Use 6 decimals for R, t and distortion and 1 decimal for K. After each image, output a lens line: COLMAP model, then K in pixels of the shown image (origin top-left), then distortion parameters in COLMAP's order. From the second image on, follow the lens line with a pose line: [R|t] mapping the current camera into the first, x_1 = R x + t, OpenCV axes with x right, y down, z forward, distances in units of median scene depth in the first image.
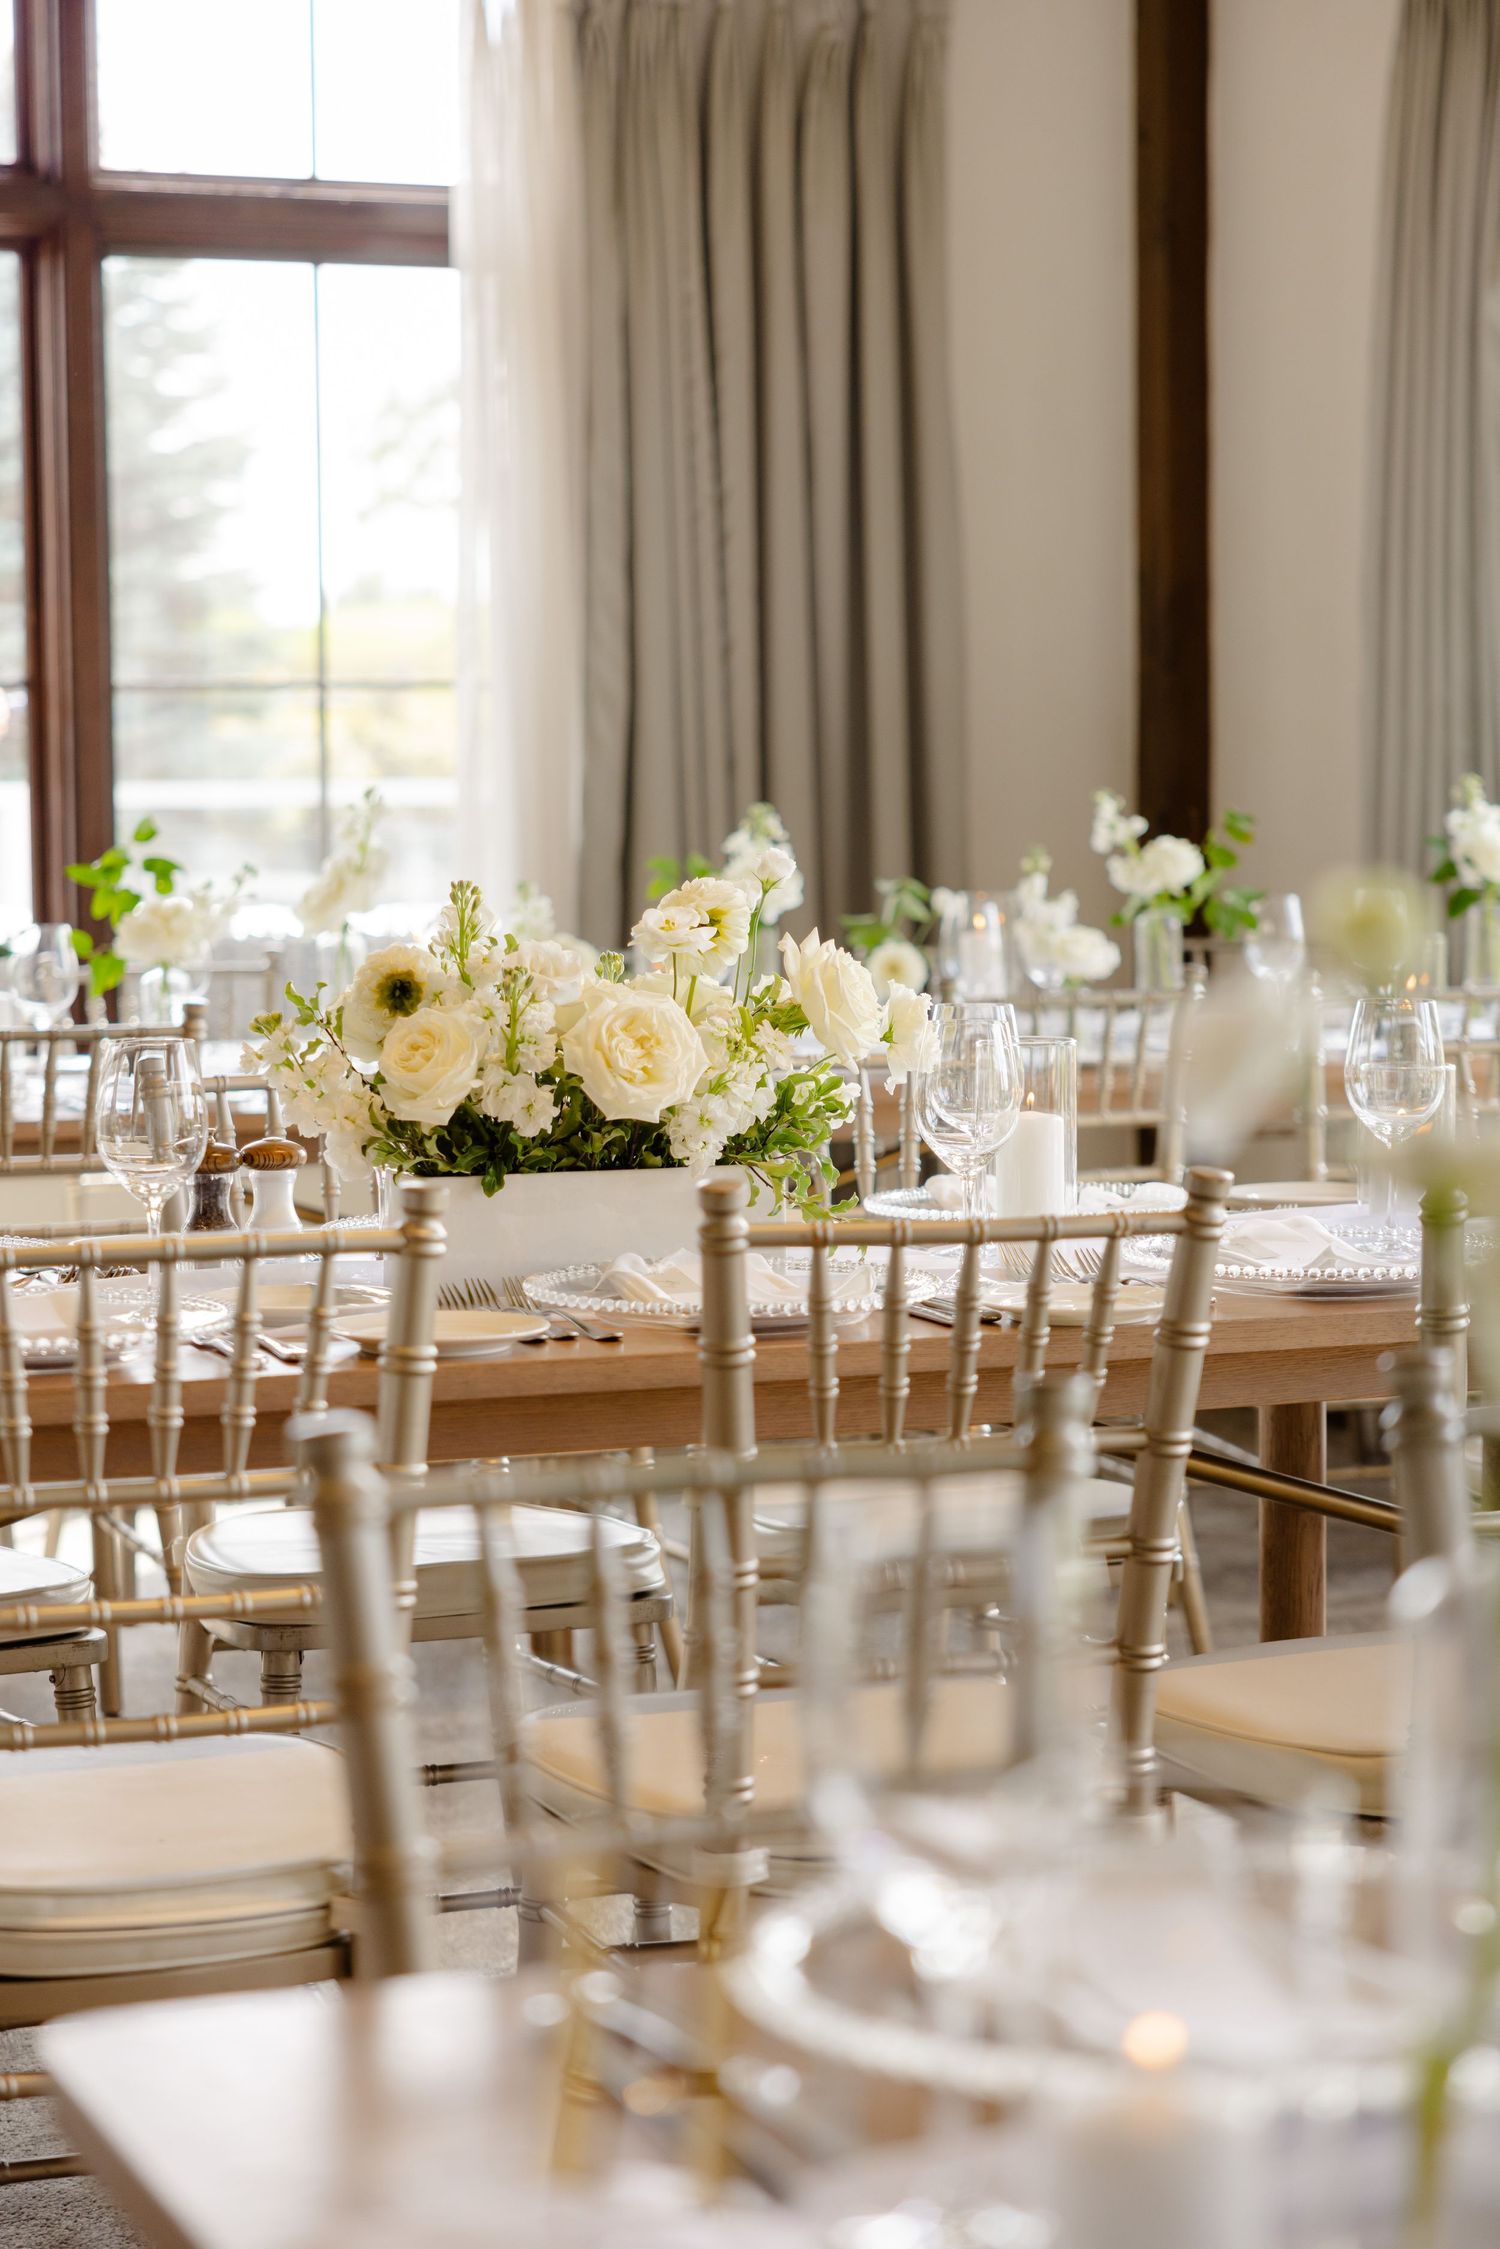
lens RADIAL K [[4632.1, 0, 746.1], [0, 4632.1, 1123.3], [0, 0, 1]] dist [0.005090, 0.000000]
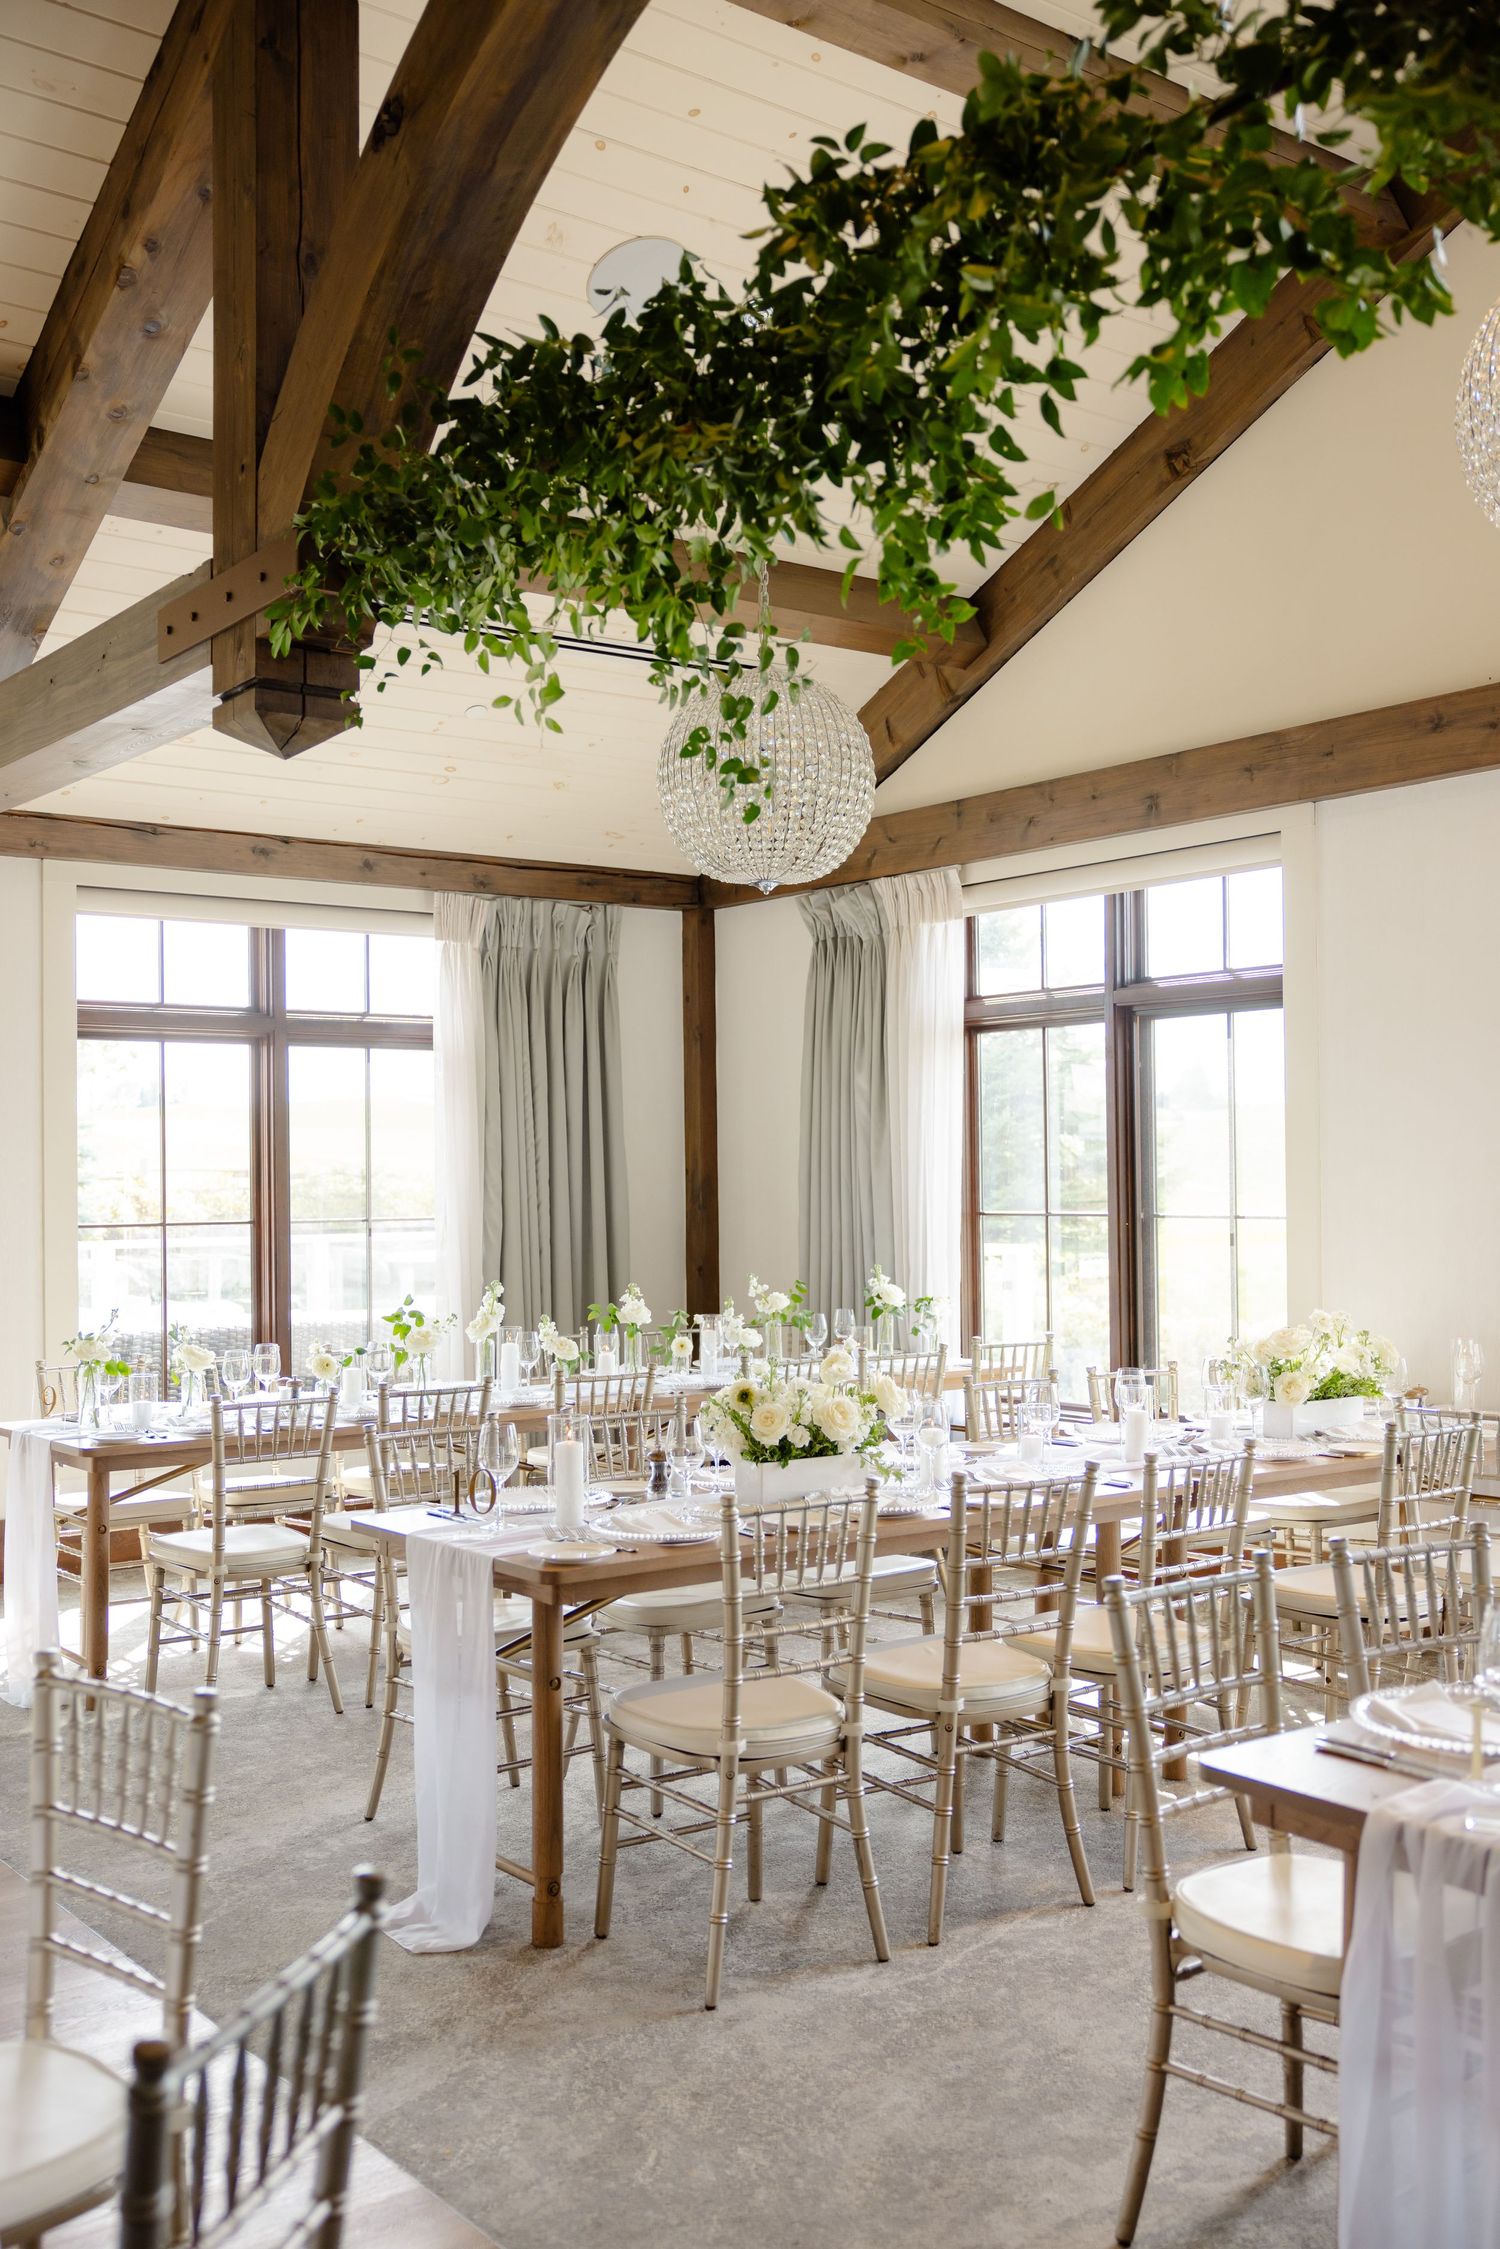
lens RADIAL K [[2116.0, 0, 732.6], [0, 2116.0, 1141.5], [0, 0, 1]] dist [0.011930, 0.000000]
pose [[0.968524, 0.002505, 0.248907, -0.264744], [0.021498, 0.995371, -0.093669, -0.040851], [-0.247989, 0.096072, 0.963987, -0.164393]]
